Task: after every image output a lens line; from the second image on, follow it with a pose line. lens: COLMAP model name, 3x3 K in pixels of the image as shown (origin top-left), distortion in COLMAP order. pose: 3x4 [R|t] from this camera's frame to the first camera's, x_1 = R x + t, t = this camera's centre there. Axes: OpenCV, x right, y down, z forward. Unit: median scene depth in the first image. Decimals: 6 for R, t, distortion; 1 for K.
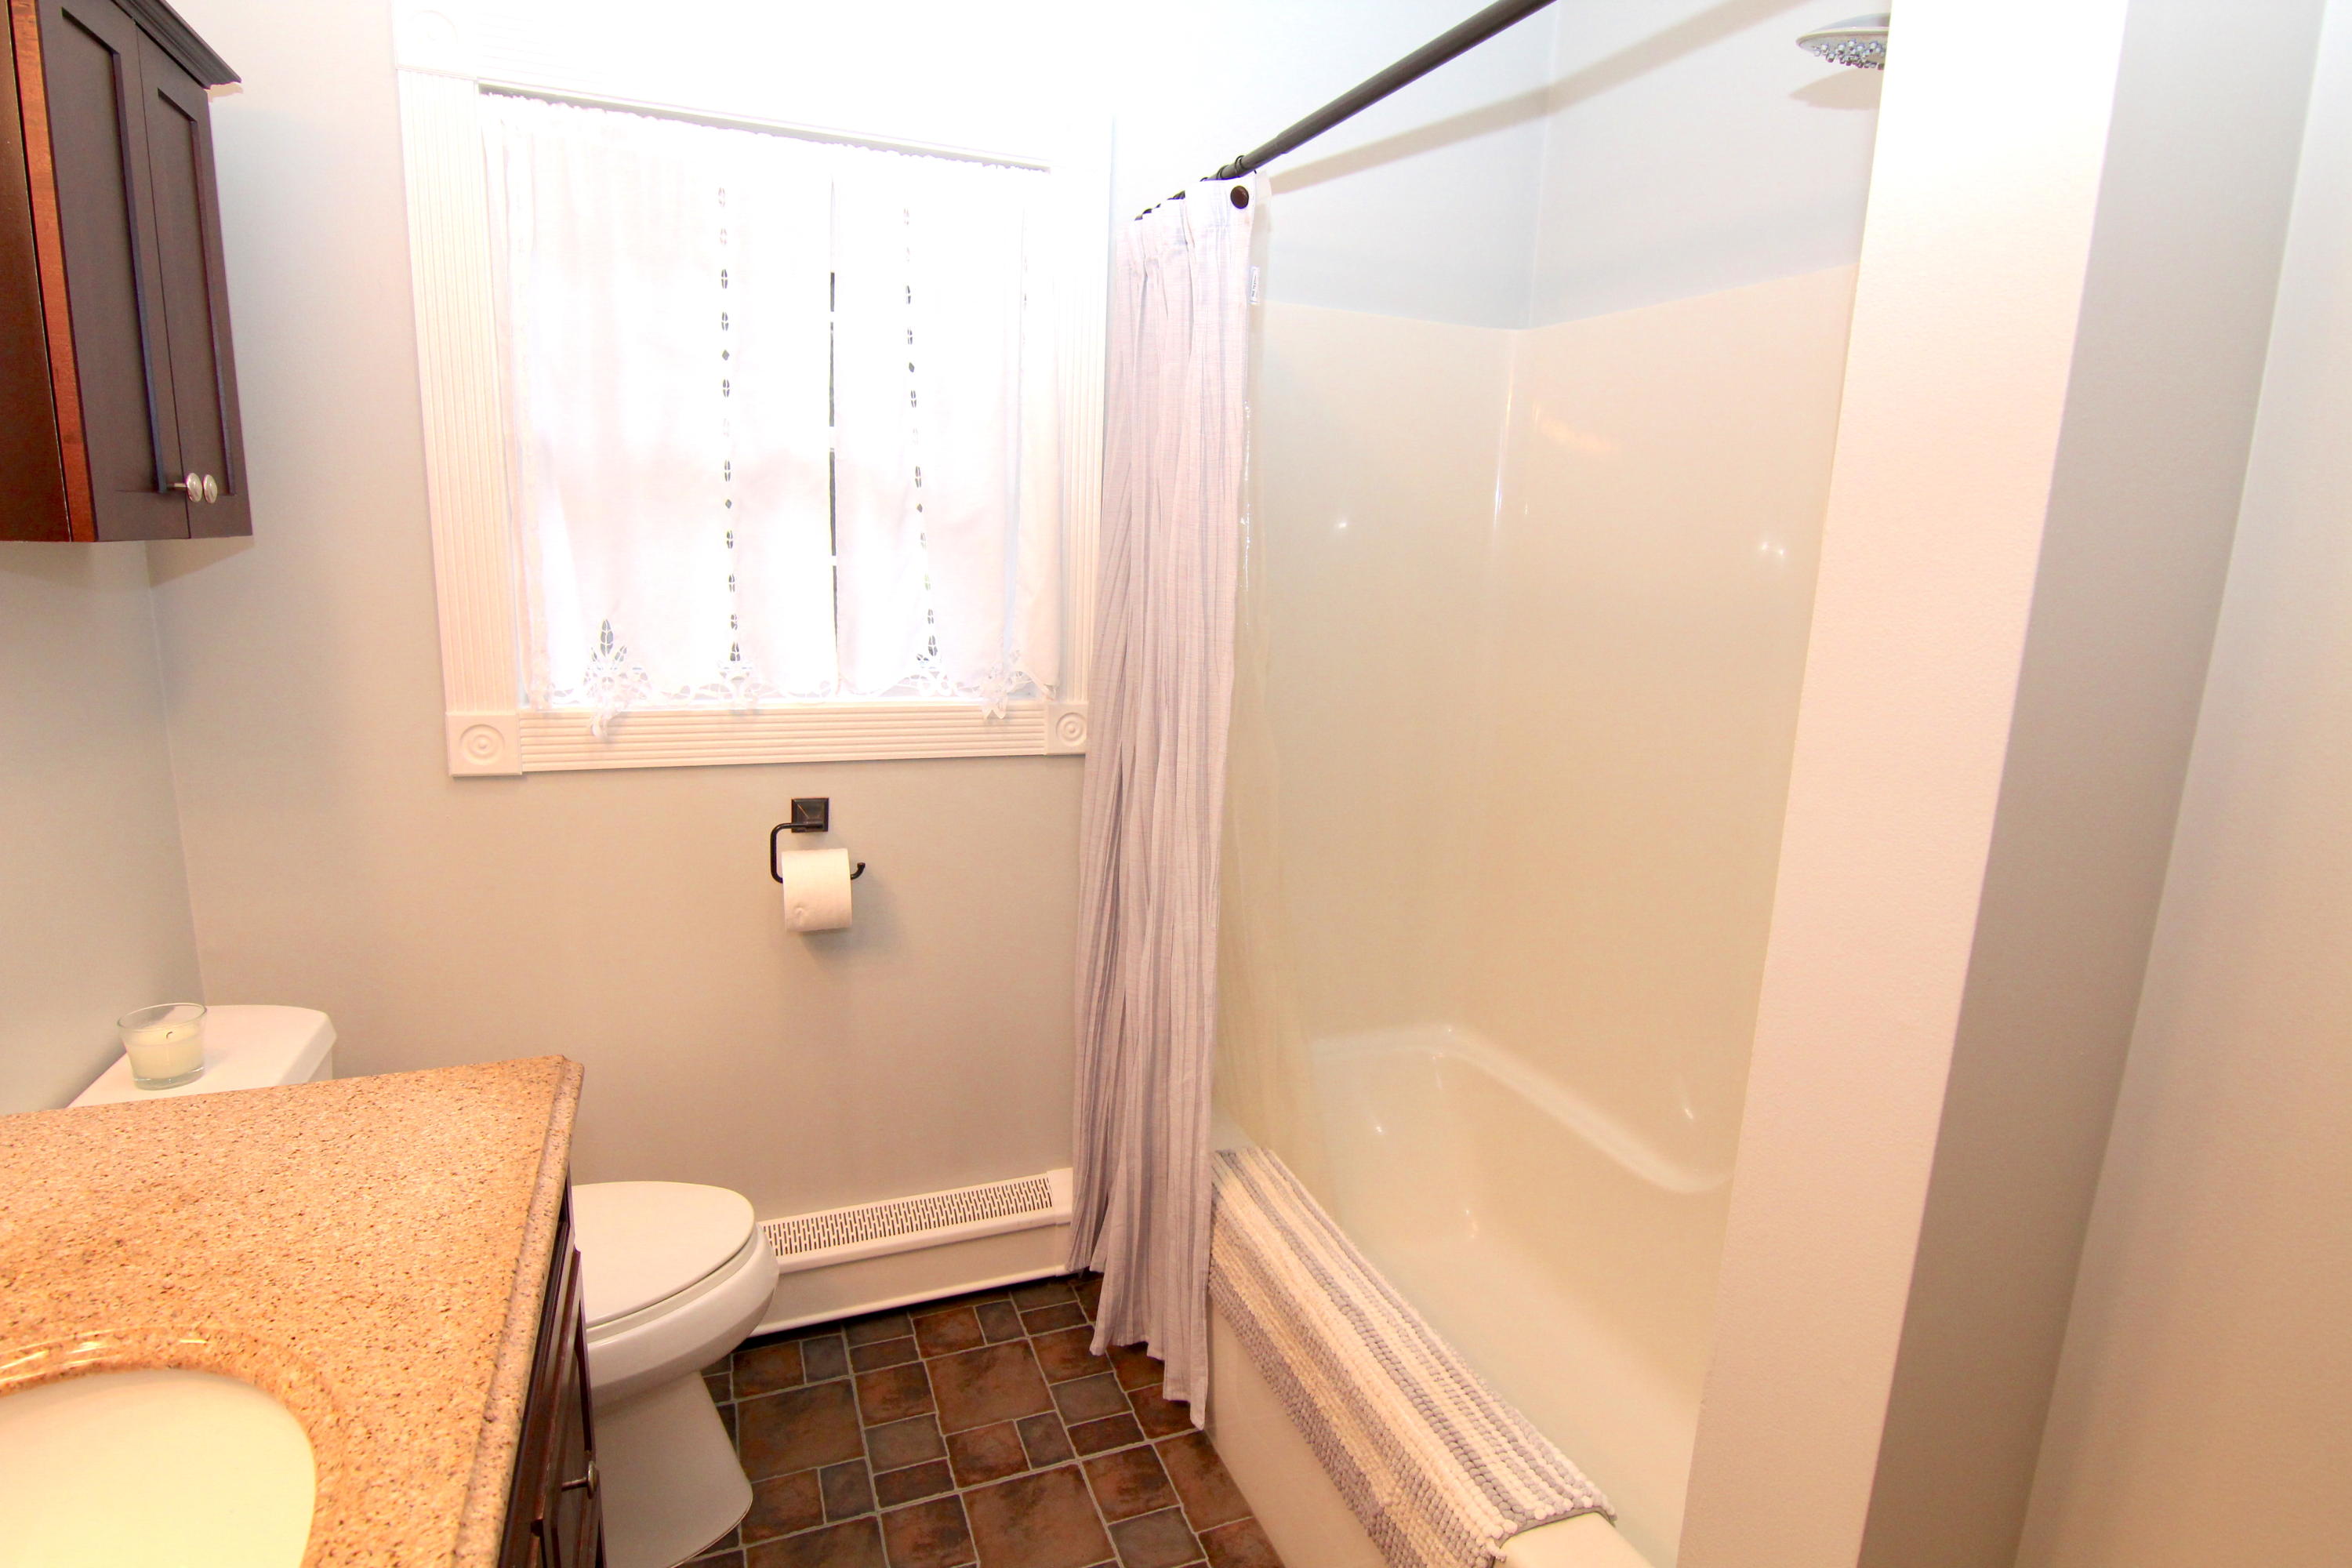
lens RADIAL K [[1199.3, 0, 1170.5], [0, 1199.3, 780.5], [0, 0, 1]] dist [0.000161, -0.003660]
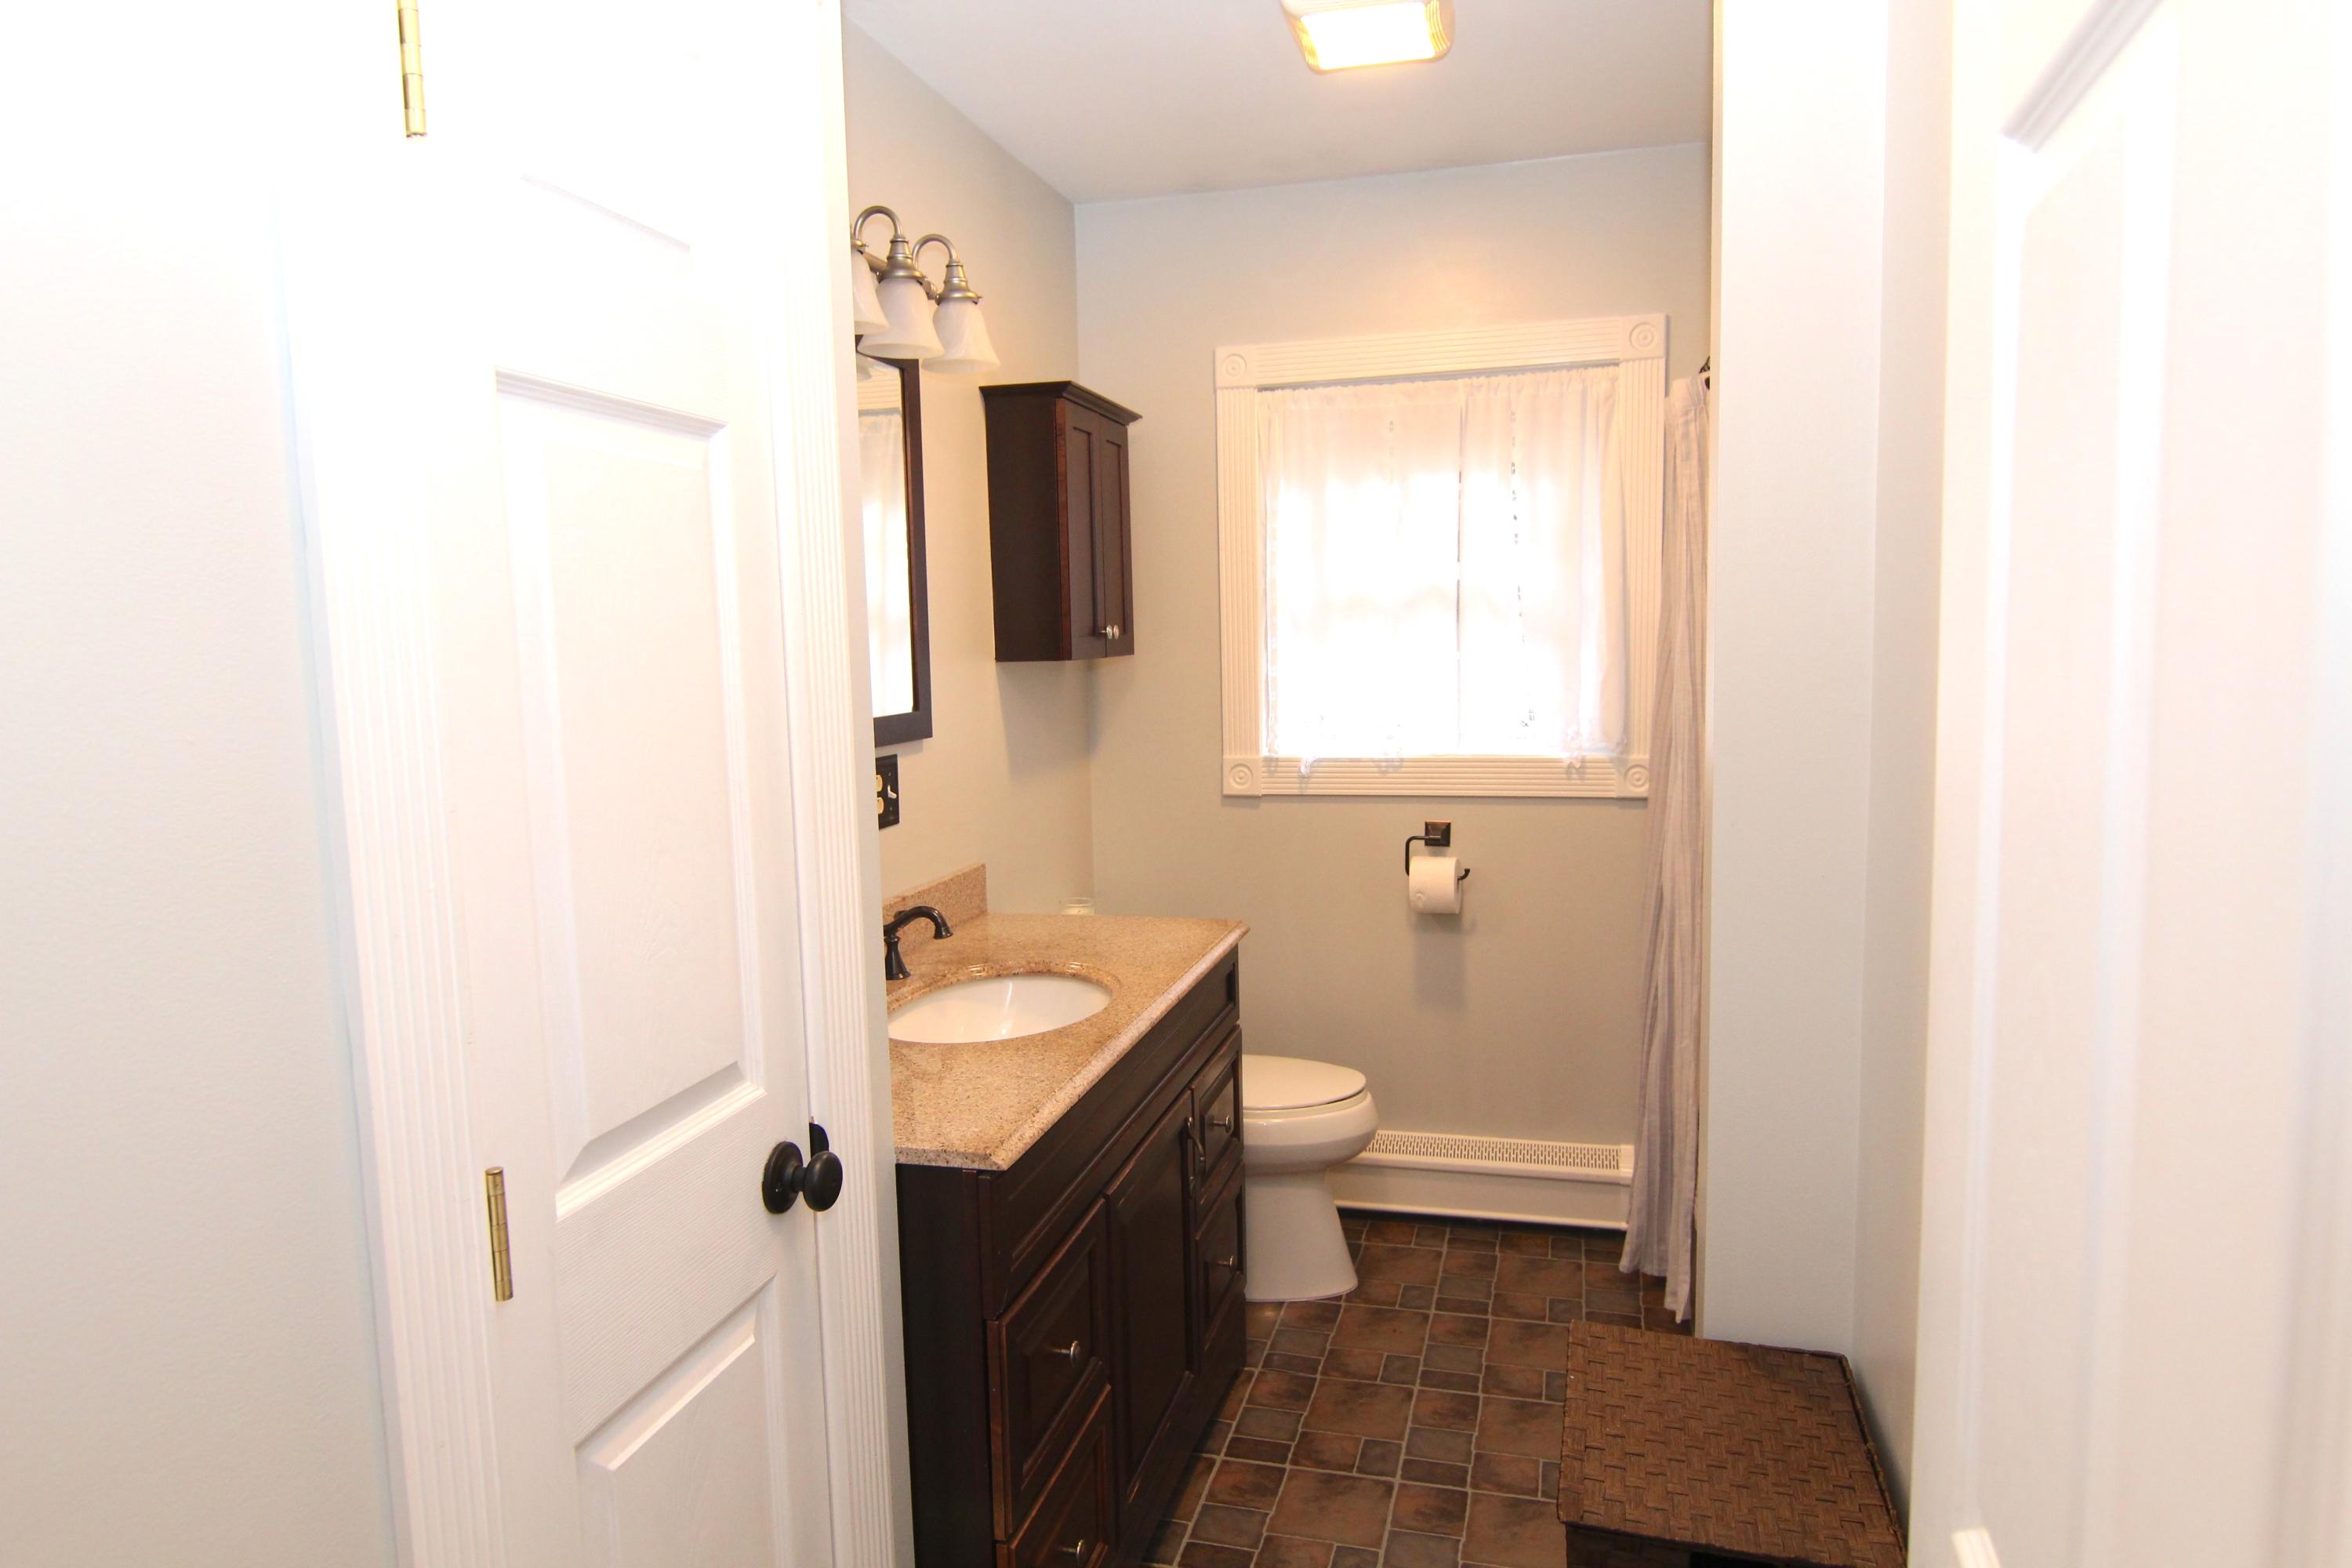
lens RADIAL K [[1411.6, 0, 1160.3], [0, 1411.6, 787.4], [0, 0, 1]] dist [-0.004295, -0.000671]
pose [[0.791320, 0.014301, -0.611235, 0.473403], [-0.069823, 0.995300, -0.067108, 0.112674], [0.607402, 0.095782, 0.788599, -0.532381]]
